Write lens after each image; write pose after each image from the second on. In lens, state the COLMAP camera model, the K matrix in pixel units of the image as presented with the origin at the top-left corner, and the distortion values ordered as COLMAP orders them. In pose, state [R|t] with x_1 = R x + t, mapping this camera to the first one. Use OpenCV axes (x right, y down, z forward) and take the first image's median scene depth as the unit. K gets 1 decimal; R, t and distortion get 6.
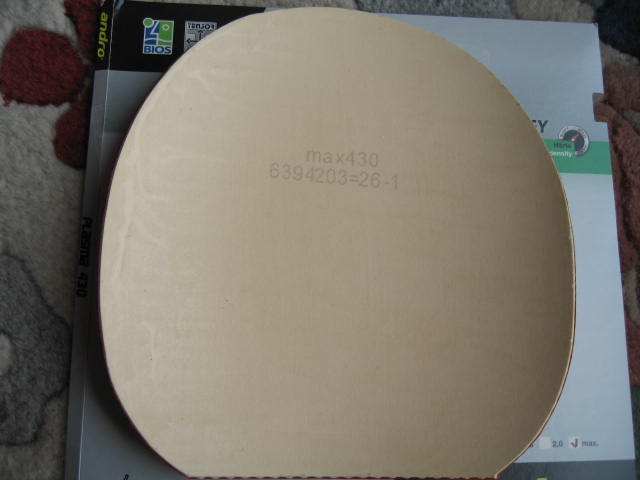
lens RADIAL K [[839.4, 0, 320.0], [0, 839.4, 240.0], [0, 0, 1]] dist [0.306698, -0.842667]
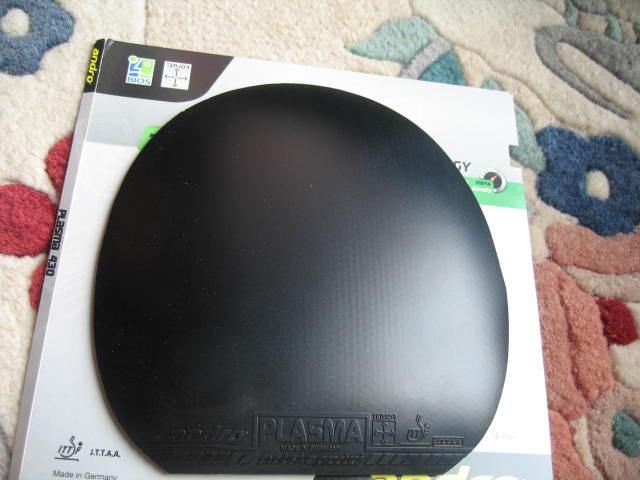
lens RADIAL K [[839.4, 0, 320.0], [0, 839.4, 240.0], [0, 0, 1]] dist [0.306698, -0.842667]
pose [[0.998600, 0.044298, 0.028908, 0.011962], [-0.035755, 0.968029, -0.248276, 0.096138], [-0.038982, 0.246895, 0.968258, -0.032131]]
